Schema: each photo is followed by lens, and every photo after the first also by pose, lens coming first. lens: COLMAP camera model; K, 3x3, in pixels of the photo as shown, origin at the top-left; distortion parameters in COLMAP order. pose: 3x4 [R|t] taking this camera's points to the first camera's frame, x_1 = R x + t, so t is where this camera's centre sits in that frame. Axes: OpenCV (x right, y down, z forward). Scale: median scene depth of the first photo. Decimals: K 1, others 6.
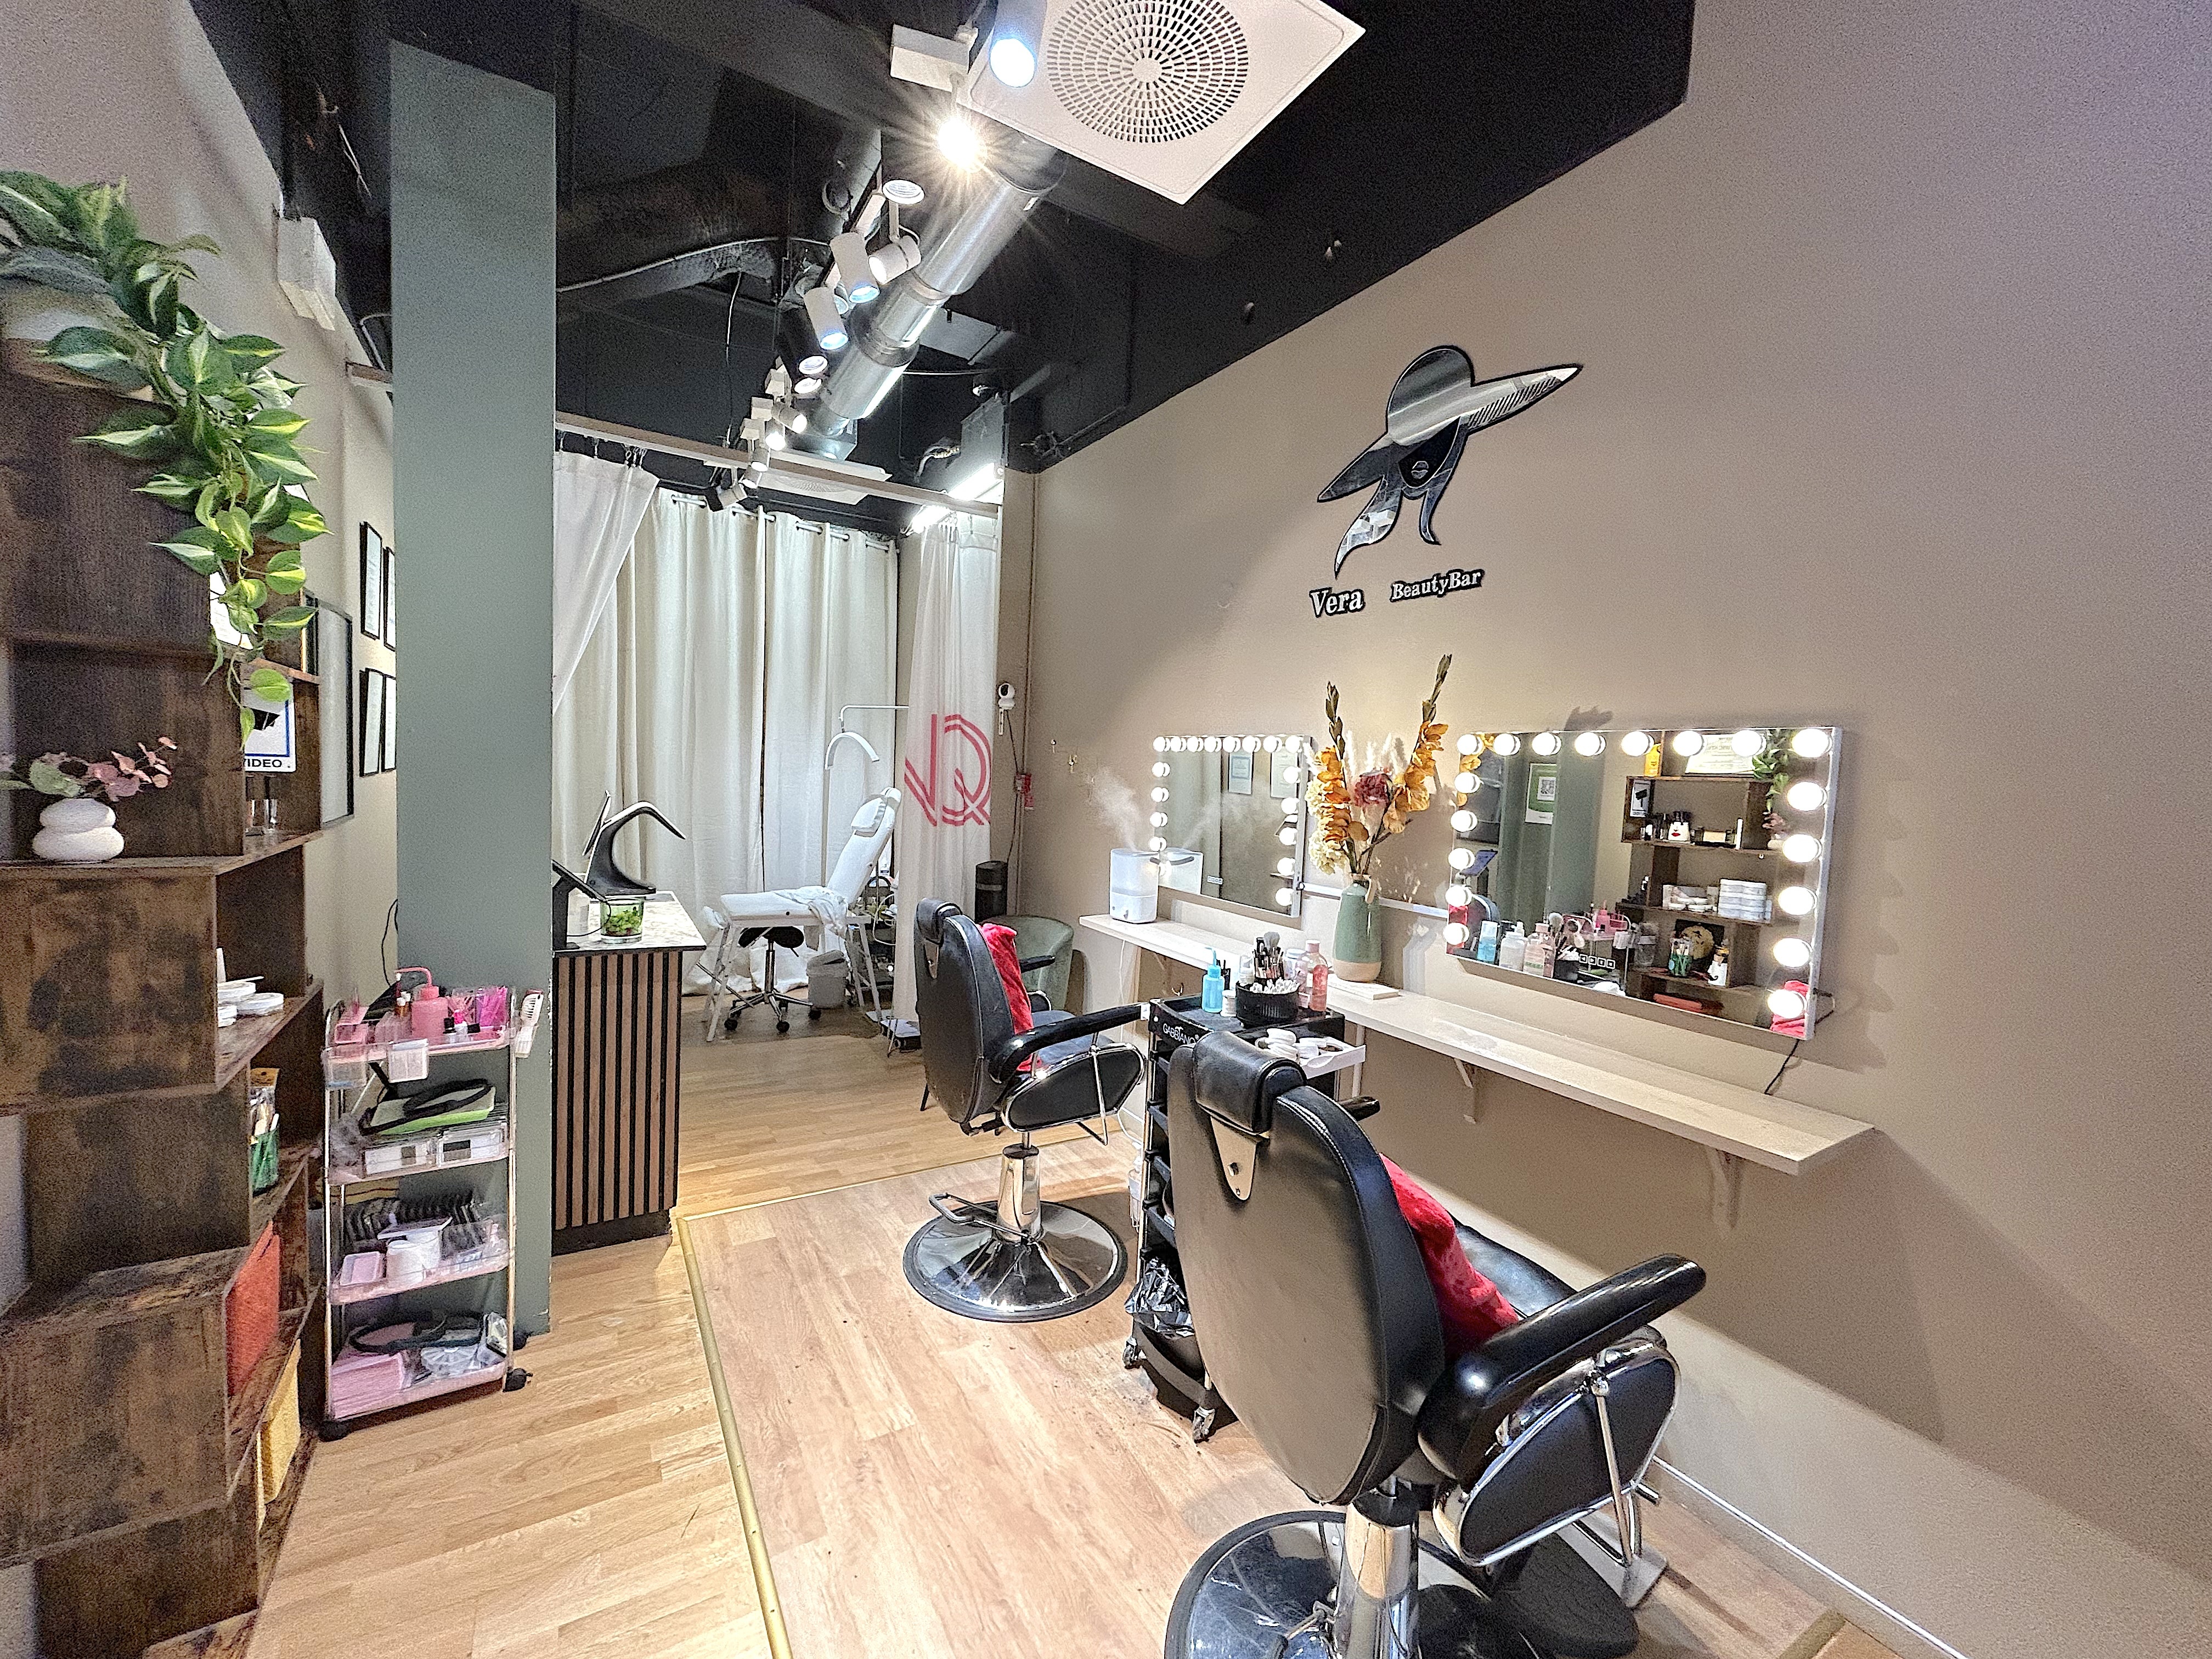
lens RADIAL K [[891.2, 0, 1101.9], [0, 891.2, 826.1], [0, 0, 1]] dist [-0.001829, 0.000008]
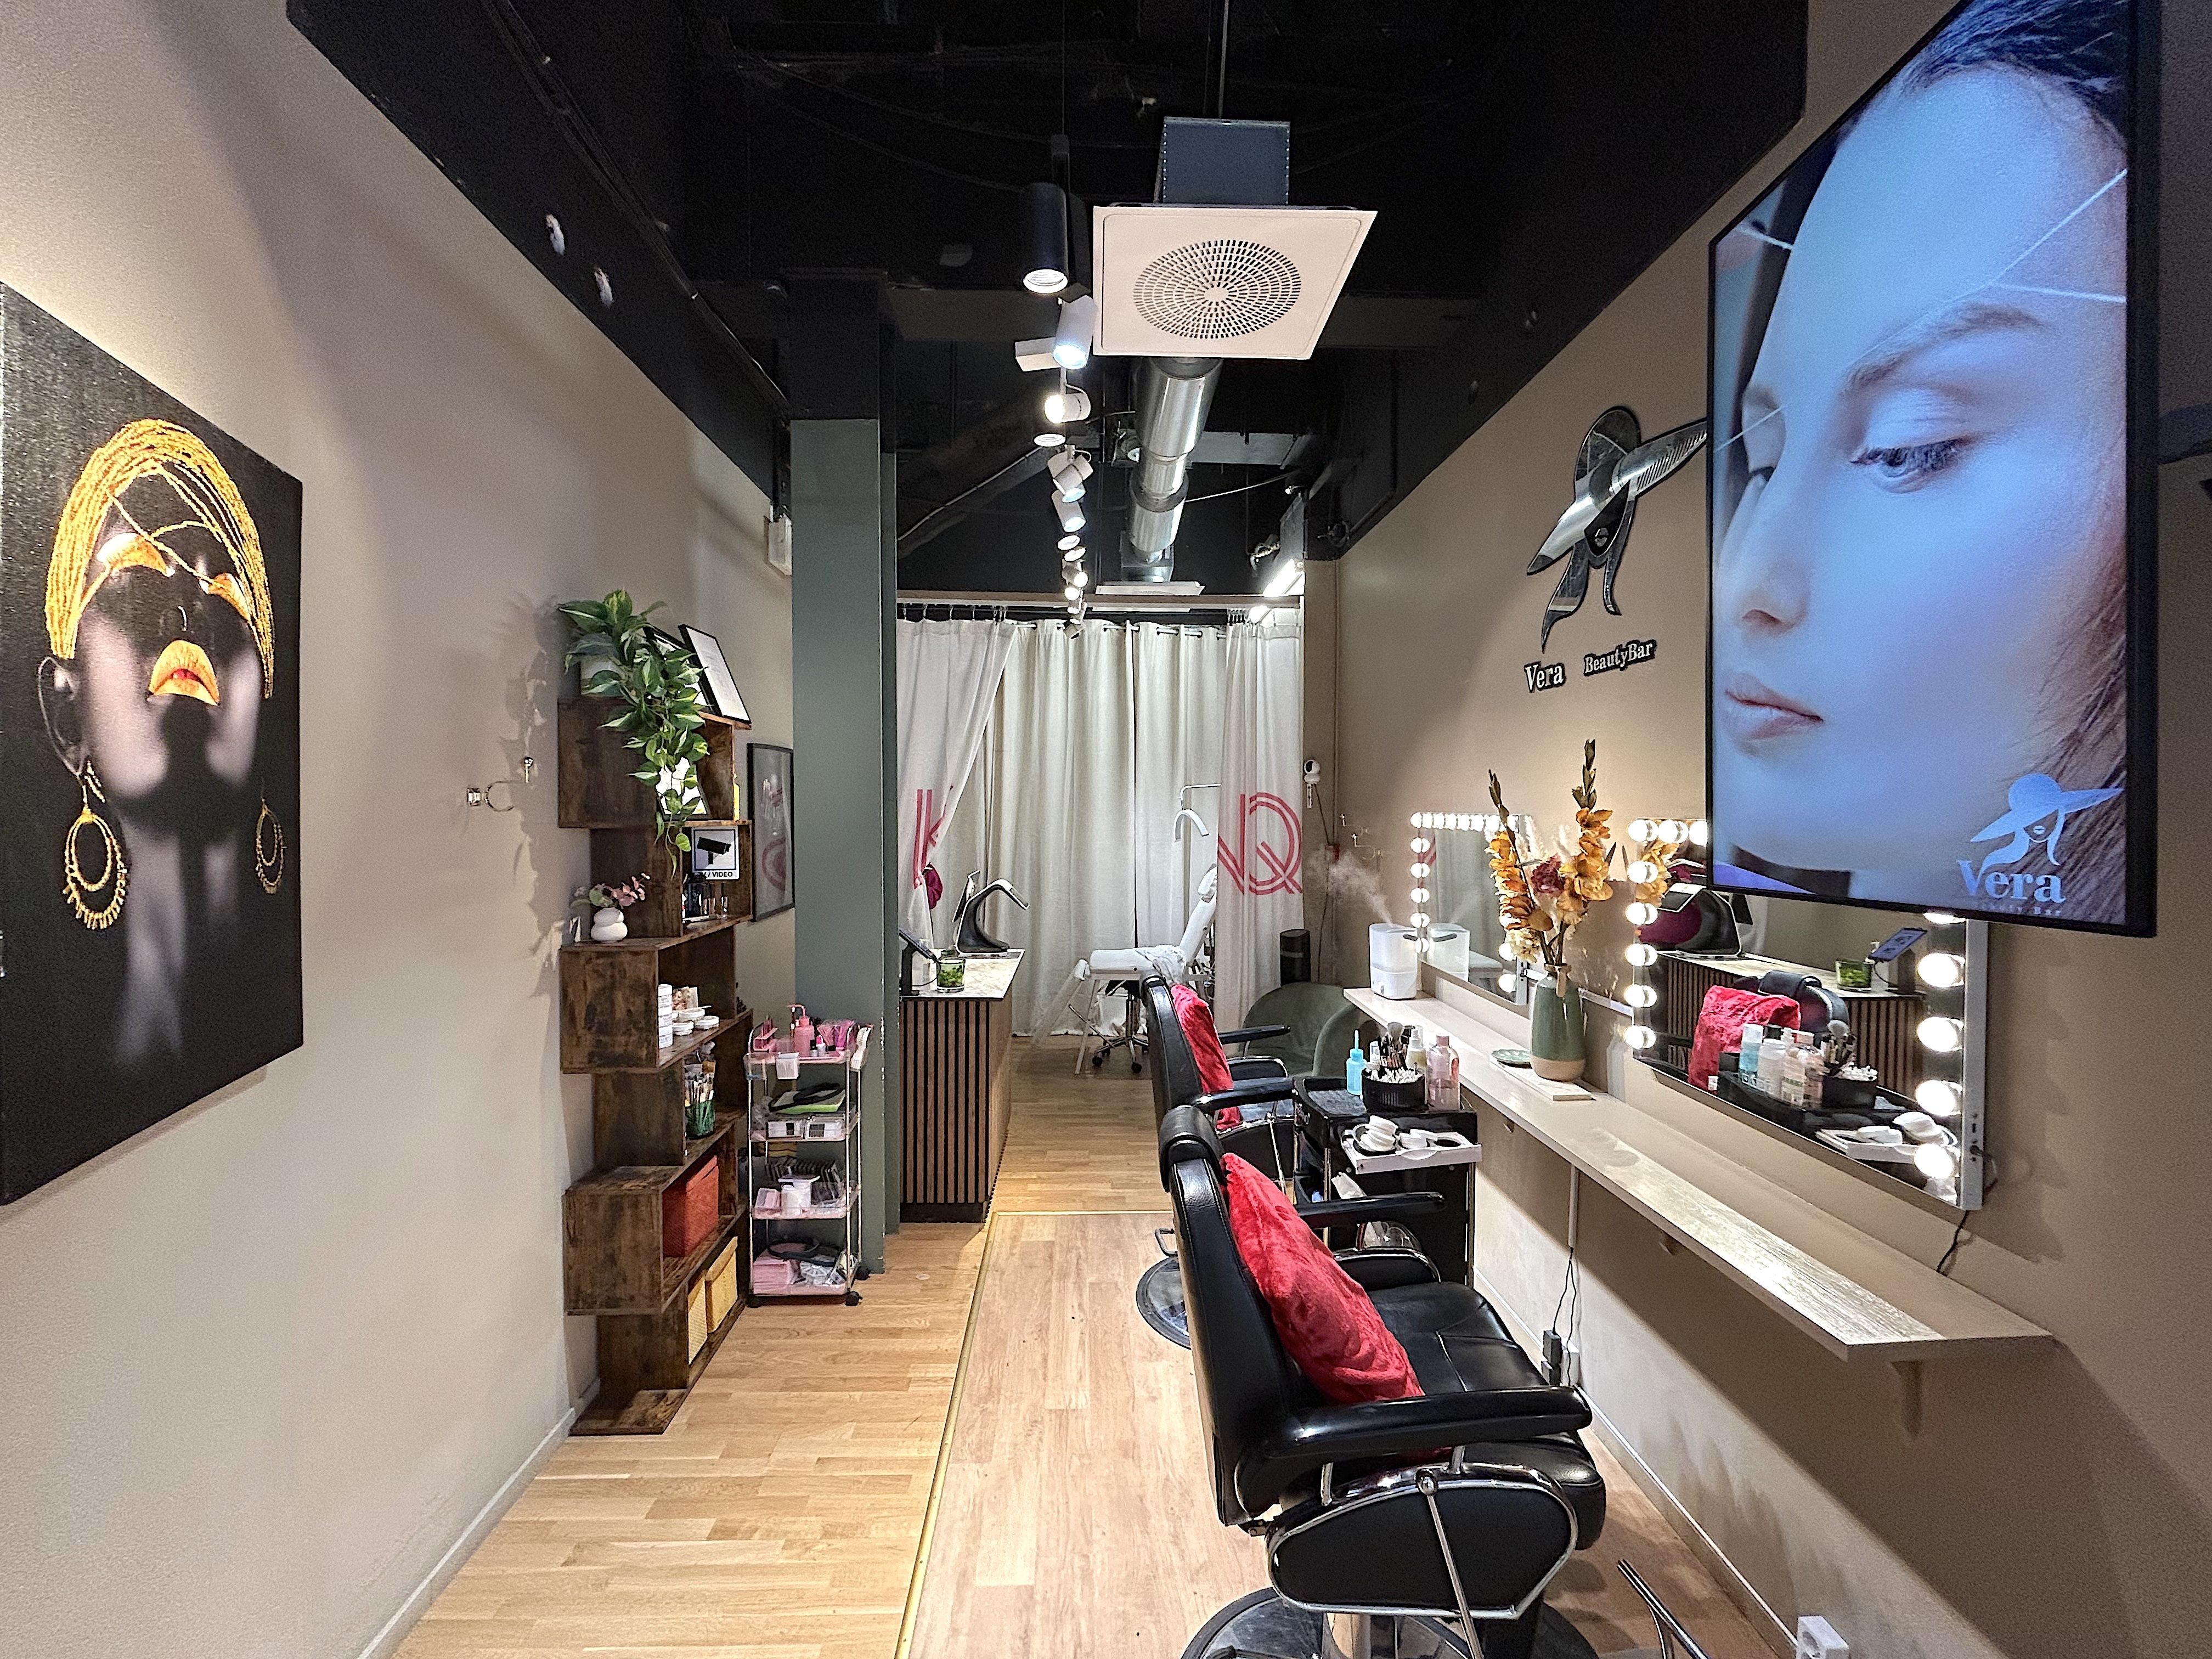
lens RADIAL K [[891.2, 0, 1101.9], [0, 891.2, 826.1], [0, 0, 1]] dist [-0.001829, 0.000008]
pose [[0.869660, -0.034021, -0.492477, 0.430427], [0.007699, 0.998436, -0.055378, -0.056149], [0.493591, 0.044368, 0.868562, -0.083566]]
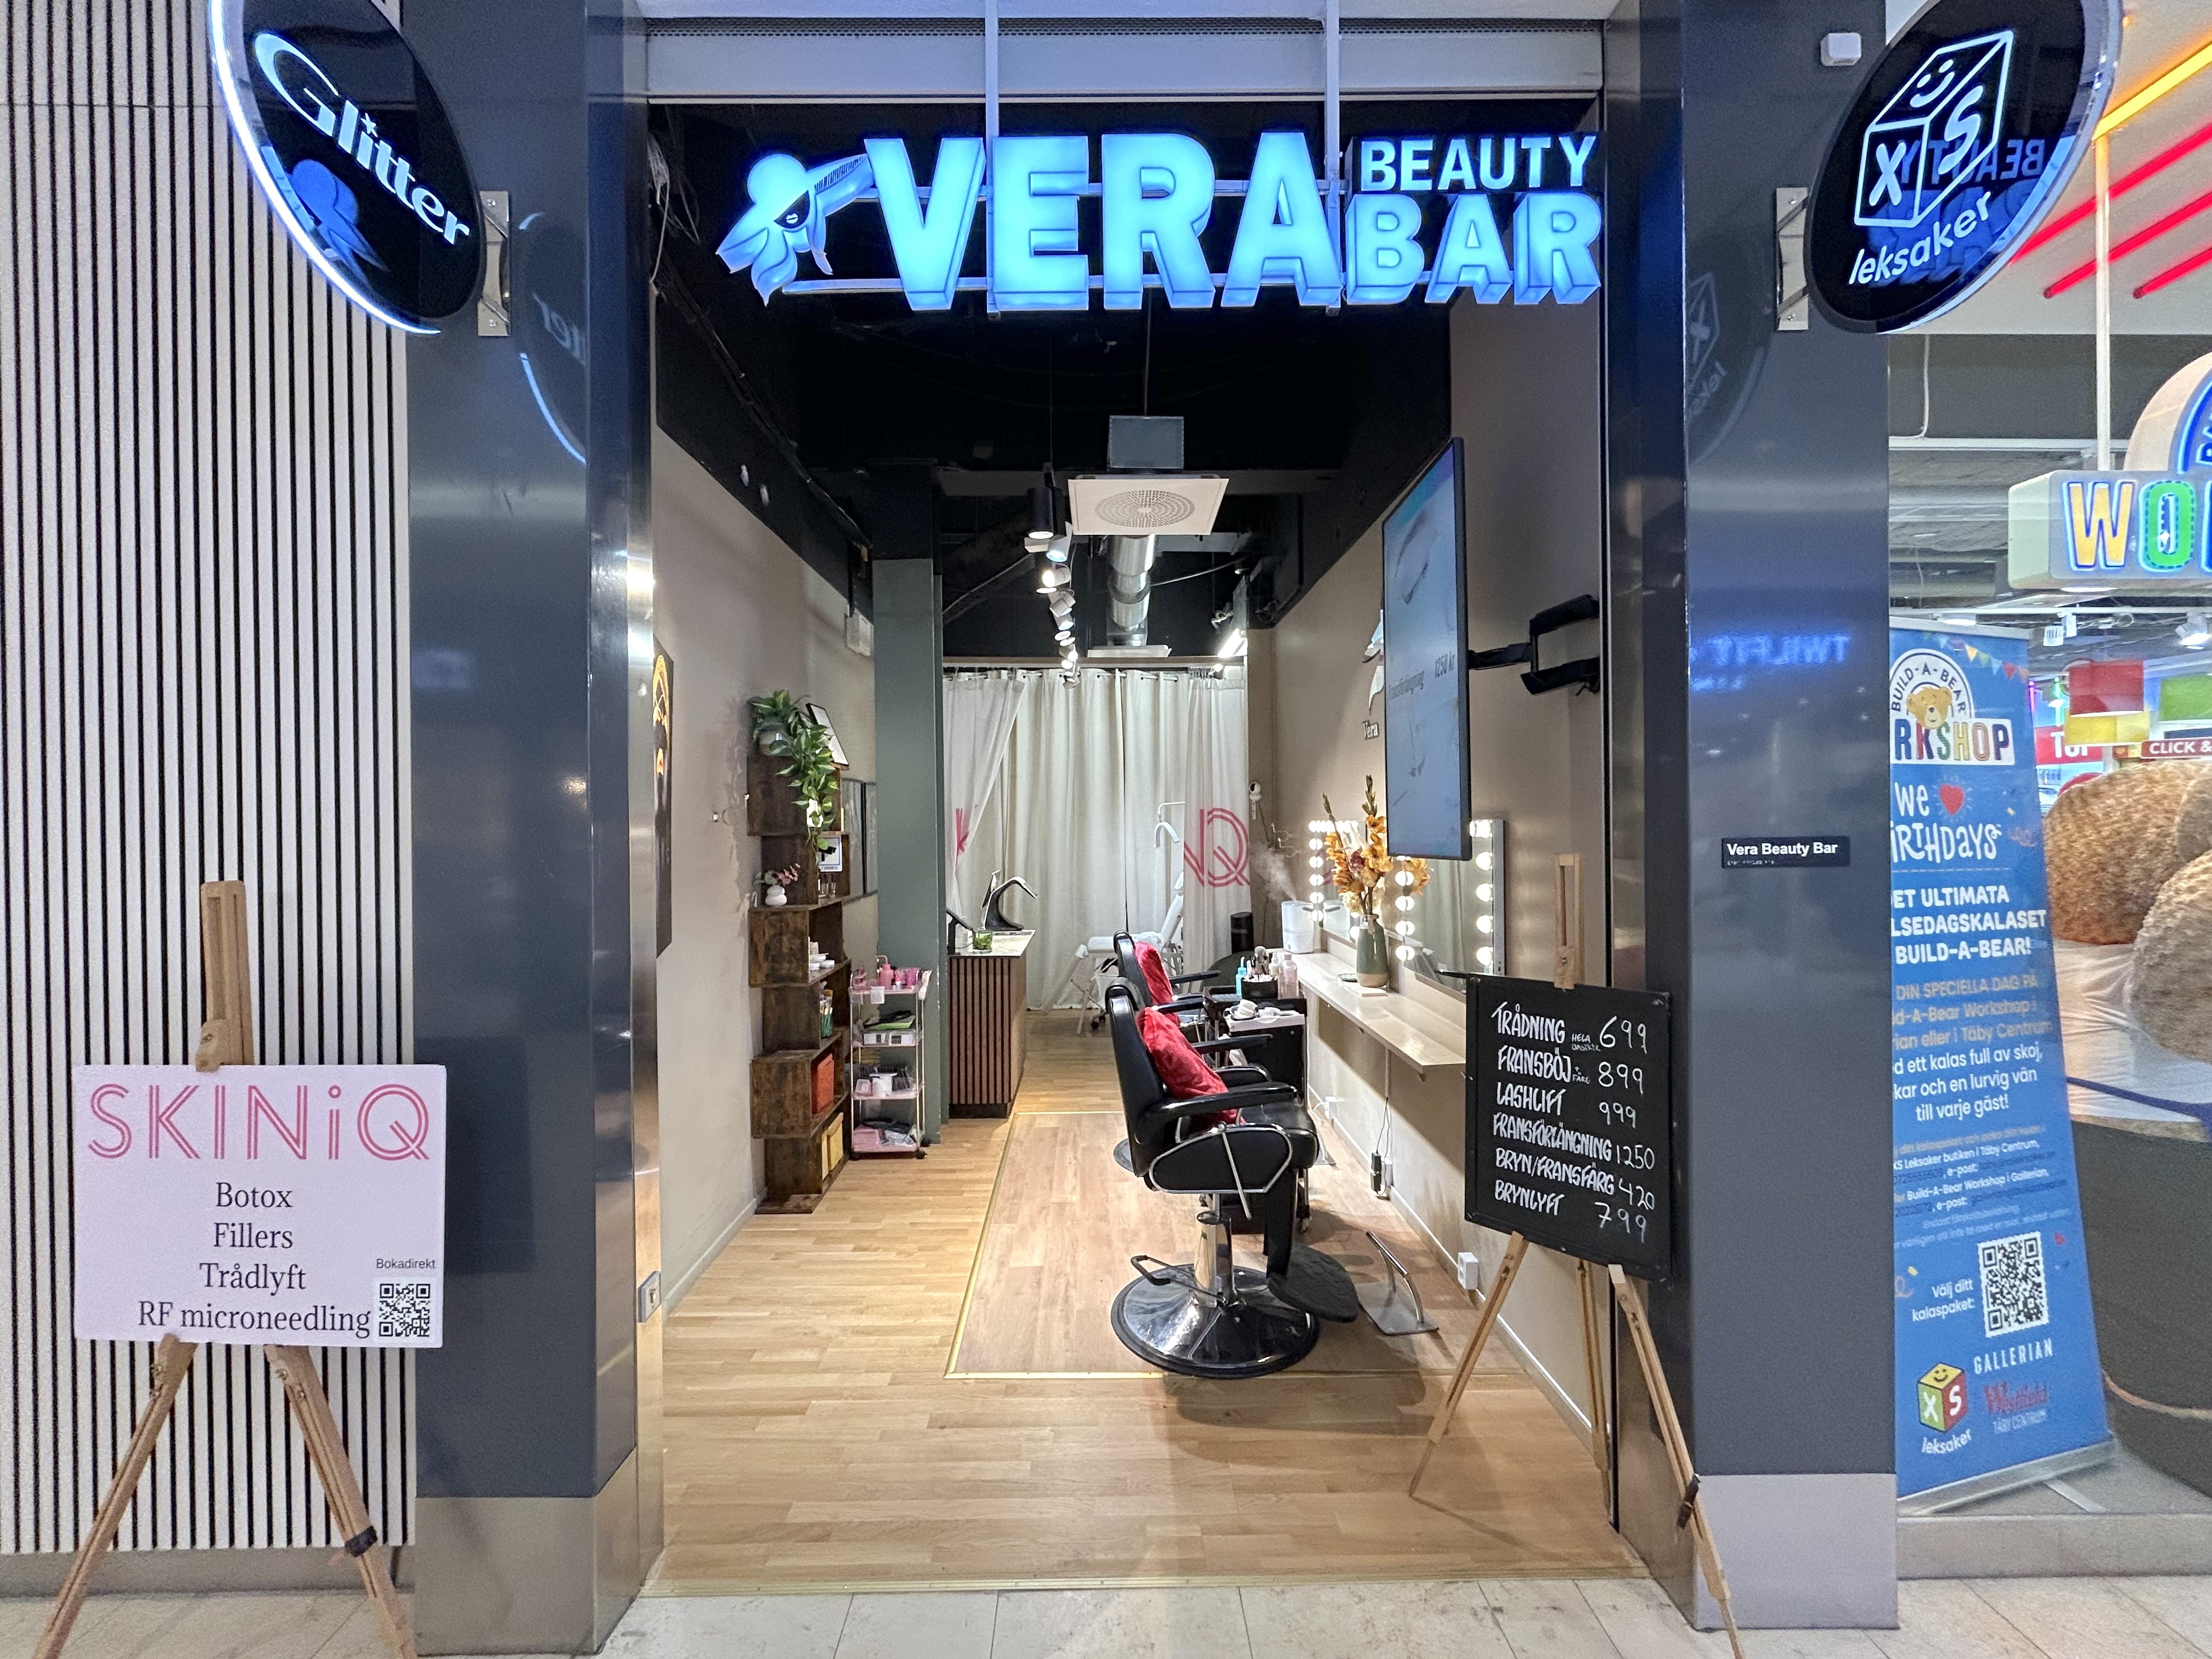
lens RADIAL K [[891.2, 0, 1101.9], [0, 891.2, 826.1], [0, 0, 1]] dist [-0.001829, 0.000008]
pose [[0.862887, -0.053872, -0.502518, 0.832231], [0.019286, 0.997088, -0.073776, 0.008587], [0.505029, 0.053969, 0.861414, -0.659665]]
